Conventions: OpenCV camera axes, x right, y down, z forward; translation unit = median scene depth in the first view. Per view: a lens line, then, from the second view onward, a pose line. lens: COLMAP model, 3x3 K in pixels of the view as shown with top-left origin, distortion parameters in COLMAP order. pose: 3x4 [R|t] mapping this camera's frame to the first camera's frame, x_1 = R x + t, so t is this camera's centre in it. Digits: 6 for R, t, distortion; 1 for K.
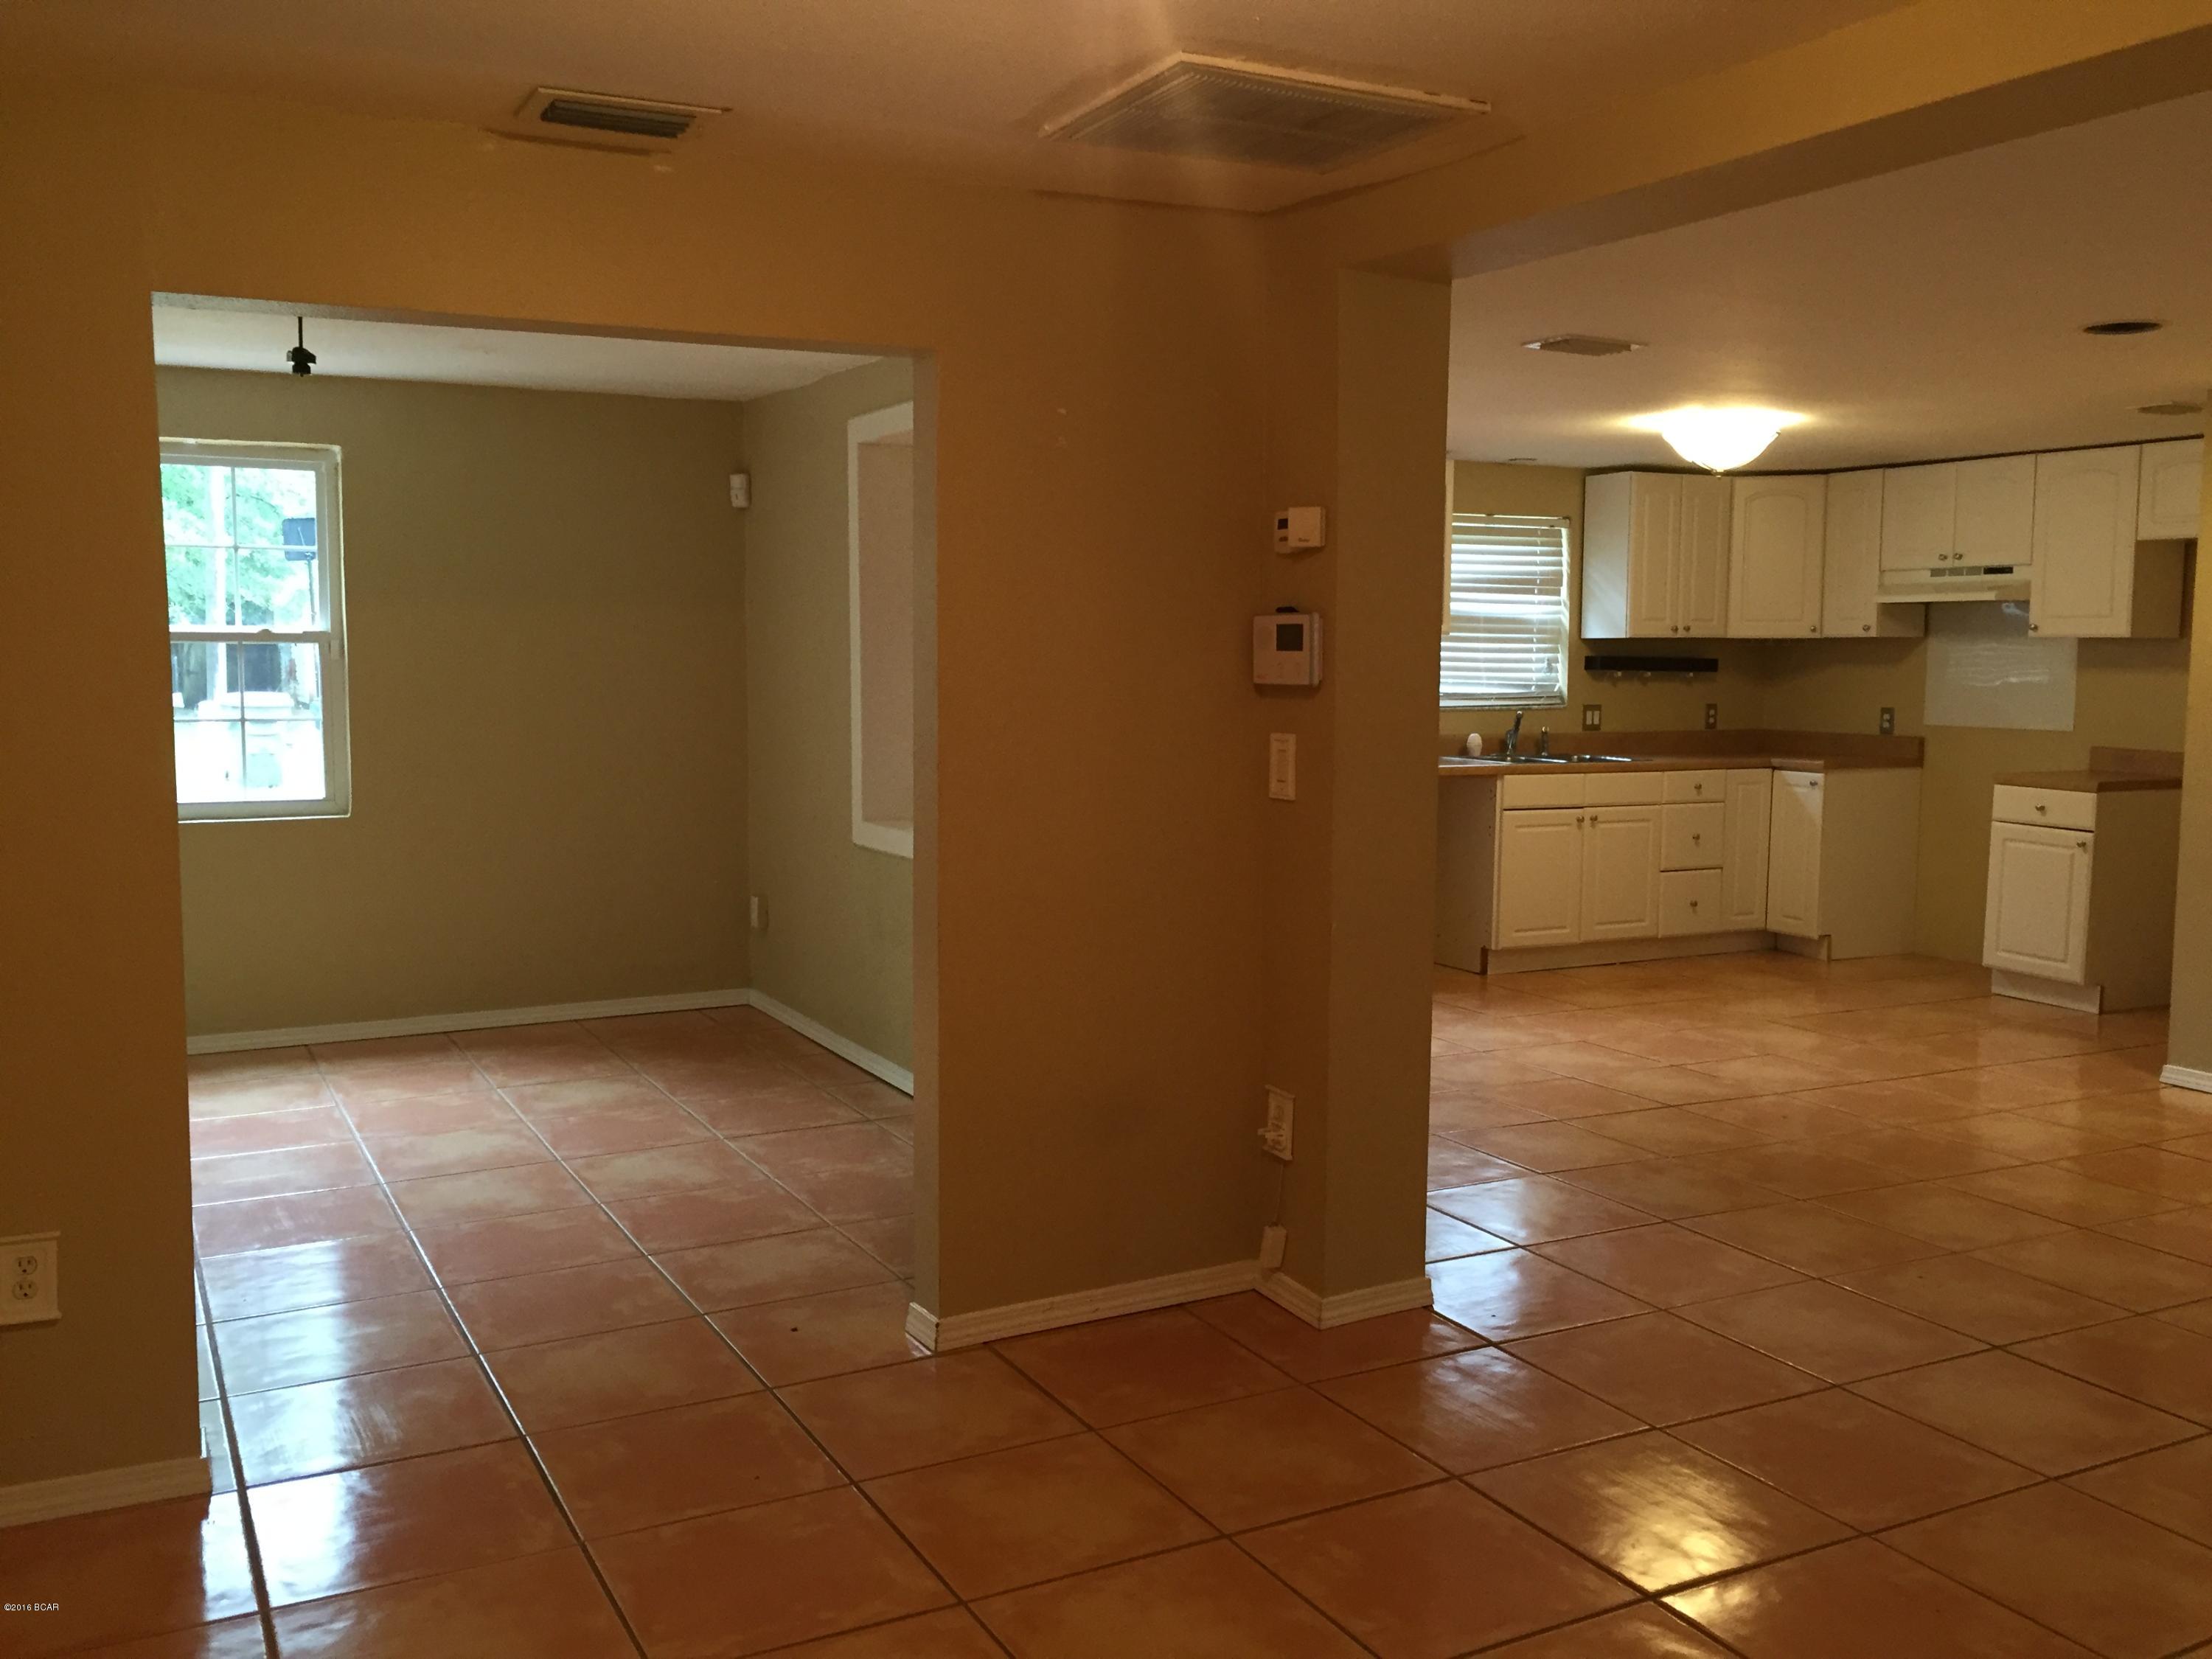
lens RADIAL K [[1895.1, 0, 1098.0], [0, 1895.1, 810.8], [0, 0, 1]] dist [0.079867, -0.107635]
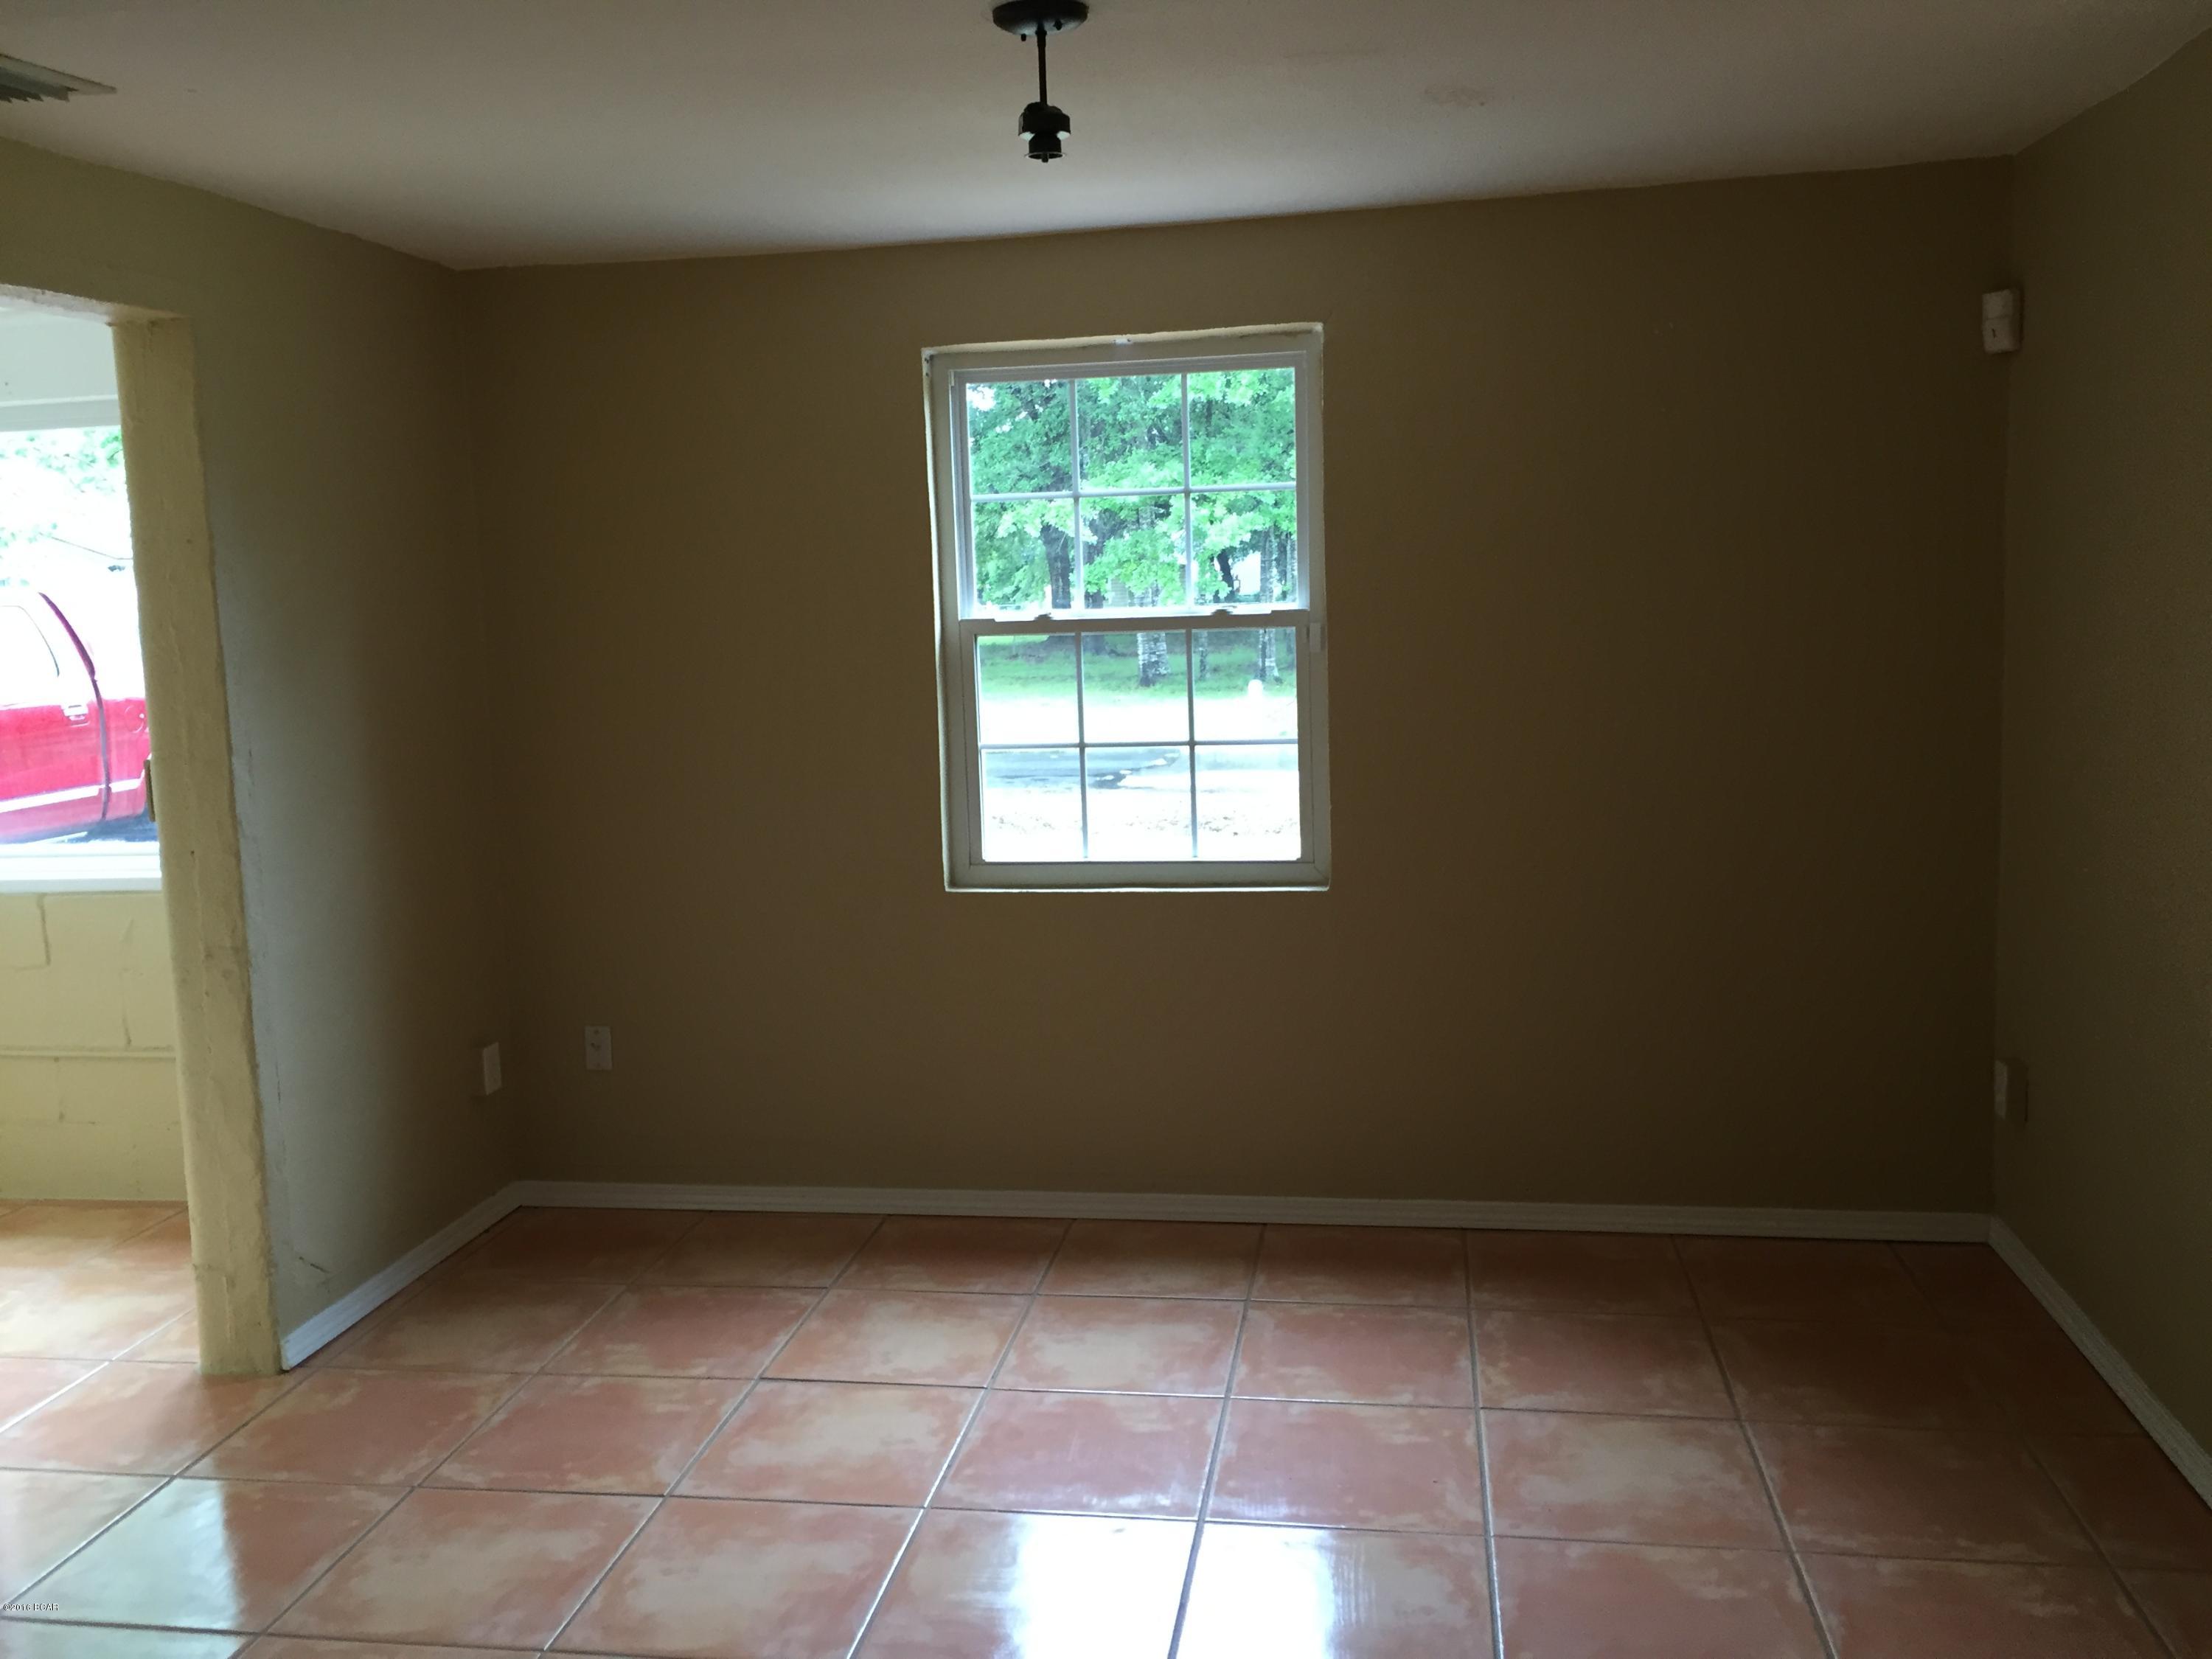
lens RADIAL K [[1895.1, 0, 1103.1], [0, 1895.1, 809.4], [0, 0, 1]] dist [0.079867, -0.107635]
pose [[0.795271, 0.040497, -0.604900, -0.042489], [-0.015819, 0.998813, 0.046071, -0.039134], [0.606048, -0.027070, 0.794968, 0.313975]]
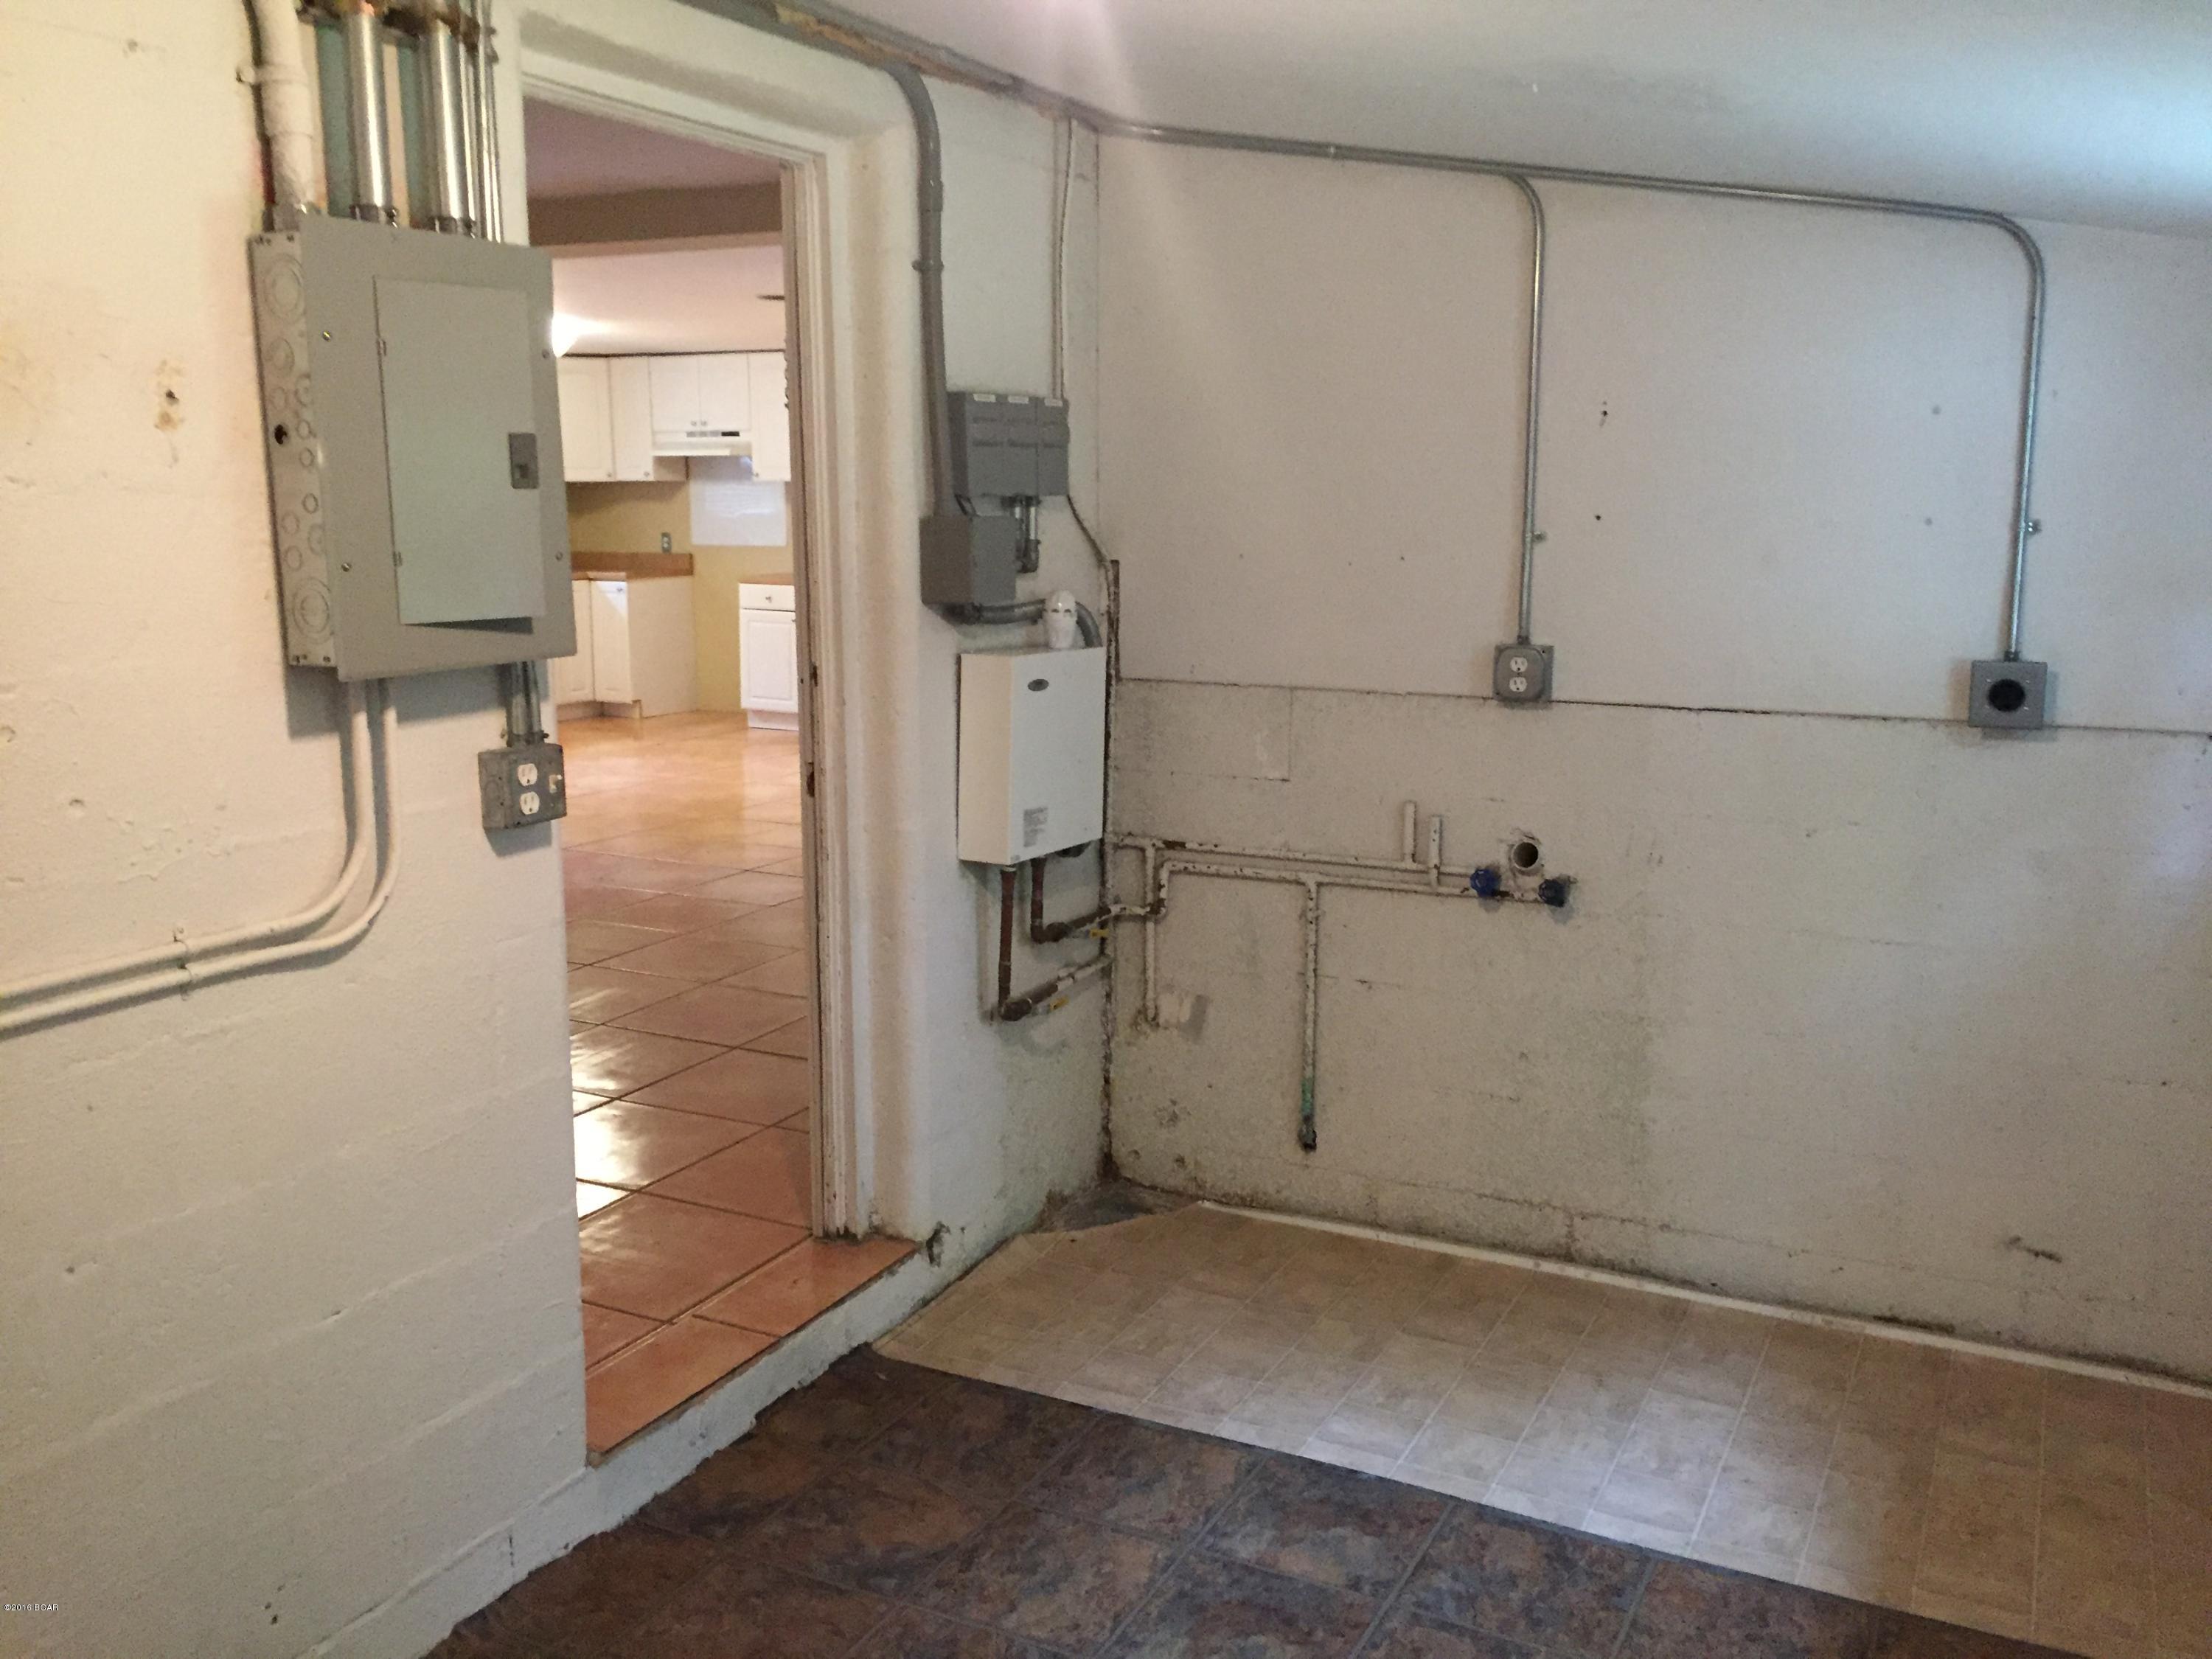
lens RADIAL K [[1895.1, 0, 1082.7], [0, 1895.1, 786.4], [0, 0, 1]] dist [0.079867, -0.107635]
pose [[0.822562, -0.098598, 0.560062, -0.140938], [0.058208, 0.994280, 0.089551, 0.024949], [-0.565688, -0.041061, 0.823596, -0.340600]]
